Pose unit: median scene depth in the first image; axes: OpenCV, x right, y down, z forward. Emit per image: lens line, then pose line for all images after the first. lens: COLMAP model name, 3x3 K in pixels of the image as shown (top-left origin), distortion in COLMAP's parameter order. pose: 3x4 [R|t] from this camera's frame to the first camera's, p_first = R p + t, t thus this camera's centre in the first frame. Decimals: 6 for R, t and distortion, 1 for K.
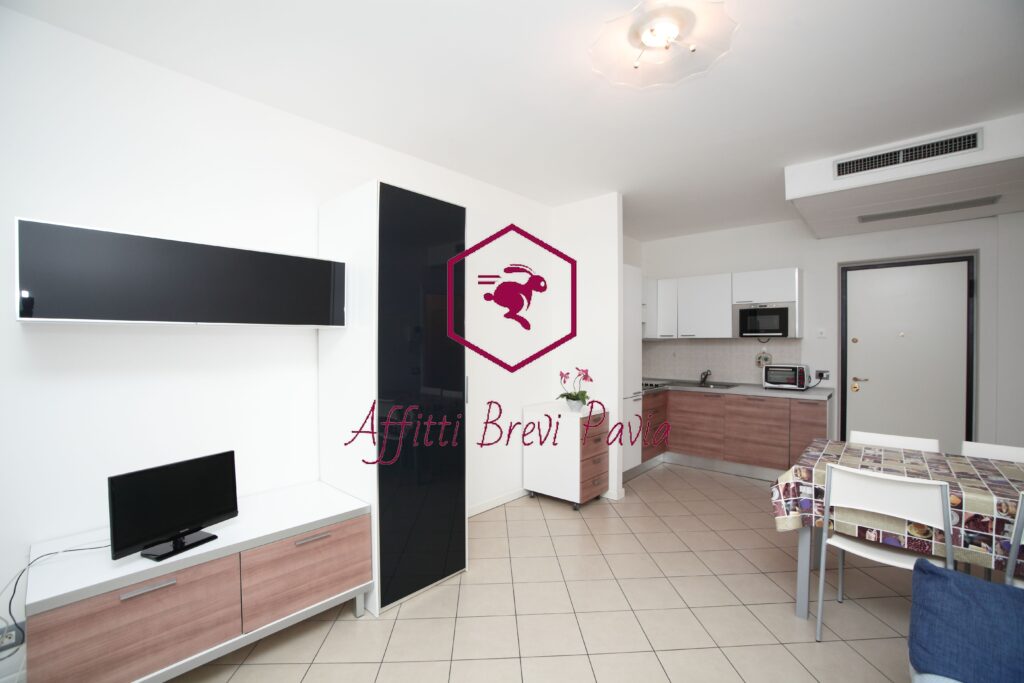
lens RADIAL K [[440.4, 0, 512.0], [0, 440.4, 341.5], [0, 0, 1]] dist [-0.068997, 0.024423]
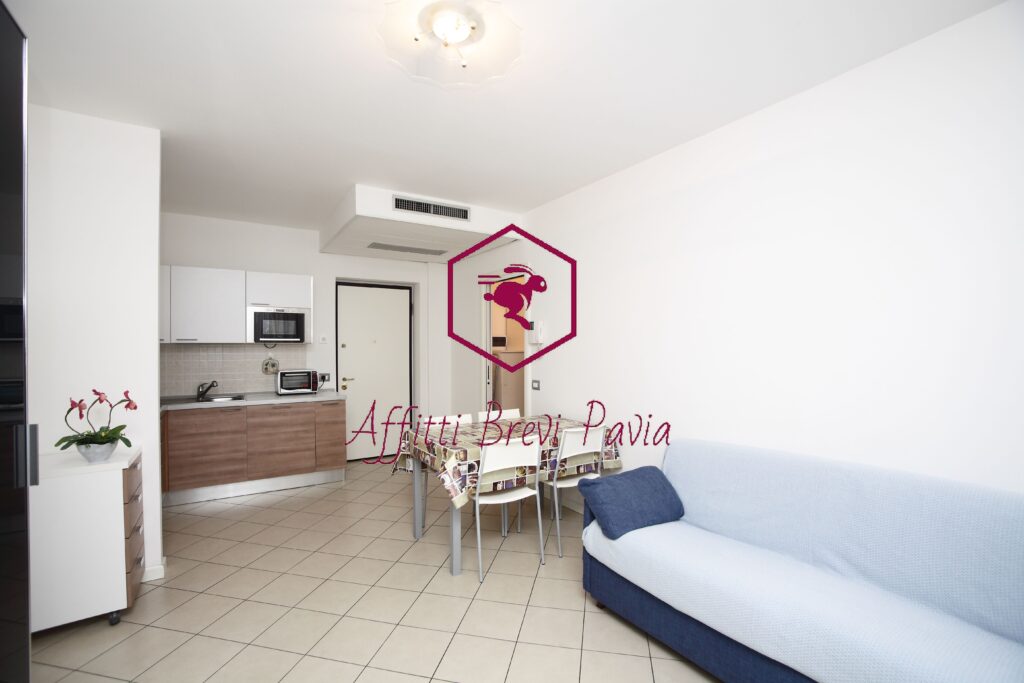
lens RADIAL K [[440.4, 0, 512.0], [0, 440.4, 341.5], [0, 0, 1]] dist [-0.068997, 0.024423]
pose [[0.261193, 0.009876, 0.965236, -0.229609], [0.003541, 0.999931, -0.011189, 0.000621], [-0.965280, 0.006340, 0.261140, 0.254428]]
